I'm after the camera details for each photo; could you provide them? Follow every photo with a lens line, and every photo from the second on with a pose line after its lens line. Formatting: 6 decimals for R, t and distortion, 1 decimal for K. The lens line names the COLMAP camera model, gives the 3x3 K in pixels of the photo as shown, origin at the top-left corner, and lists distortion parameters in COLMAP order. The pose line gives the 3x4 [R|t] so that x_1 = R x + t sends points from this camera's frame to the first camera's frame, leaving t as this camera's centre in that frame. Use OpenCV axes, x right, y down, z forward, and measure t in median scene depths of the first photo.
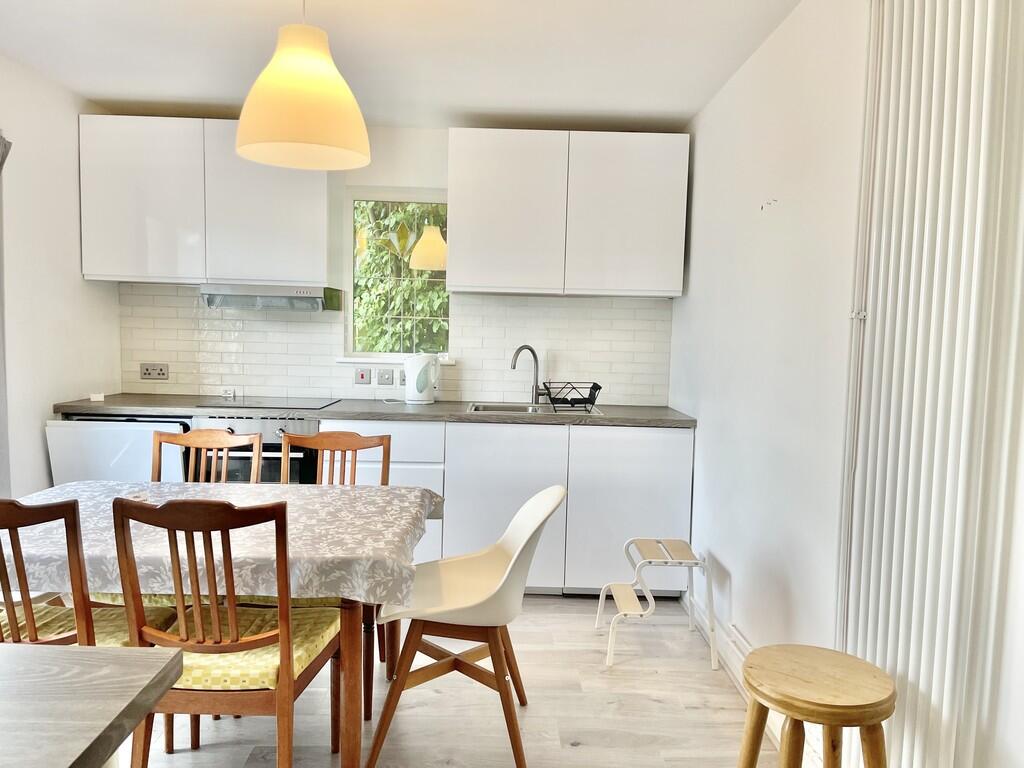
lens RADIAL K [[758.9, 0, 508.2], [0, 758.9, 384.2], [0, 0, 1]] dist [0.029499, -0.023623]
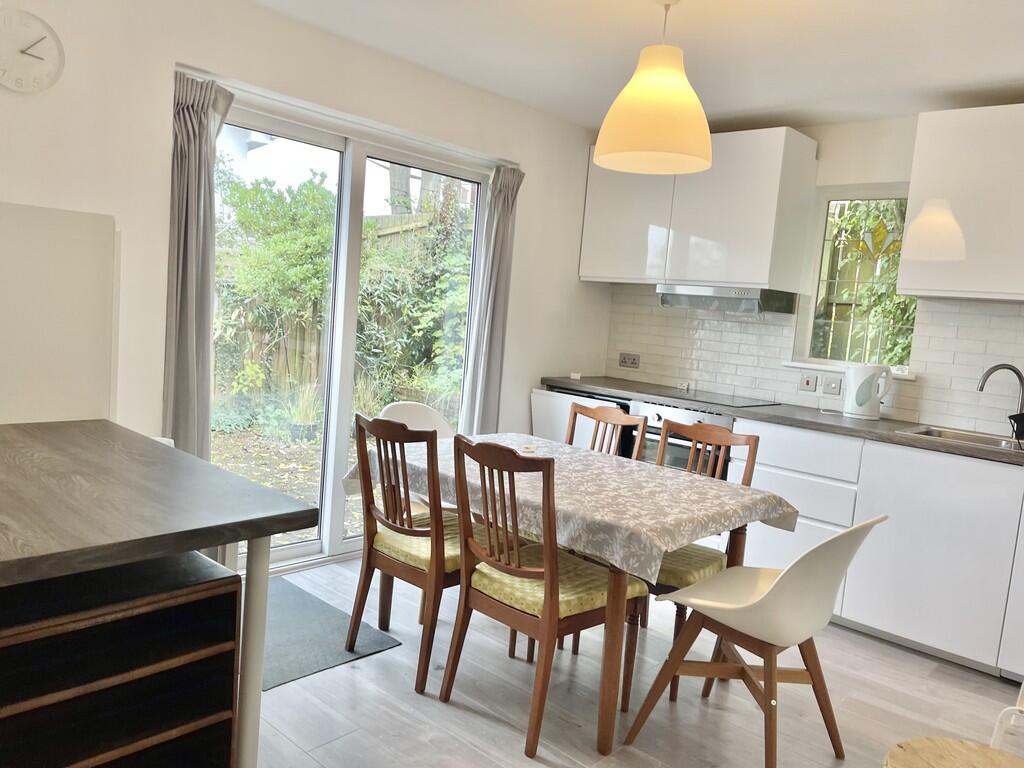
lens RADIAL K [[758.9, 0, 513.3], [0, 758.9, 378.0], [0, 0, 1]] dist [0.029499, -0.023623]
pose [[0.714880, 0.095933, -0.692635, 0.388654], [-0.115509, 0.993137, 0.018334, 0.016152], [0.689641, 0.066899, 0.721055, 0.097961]]
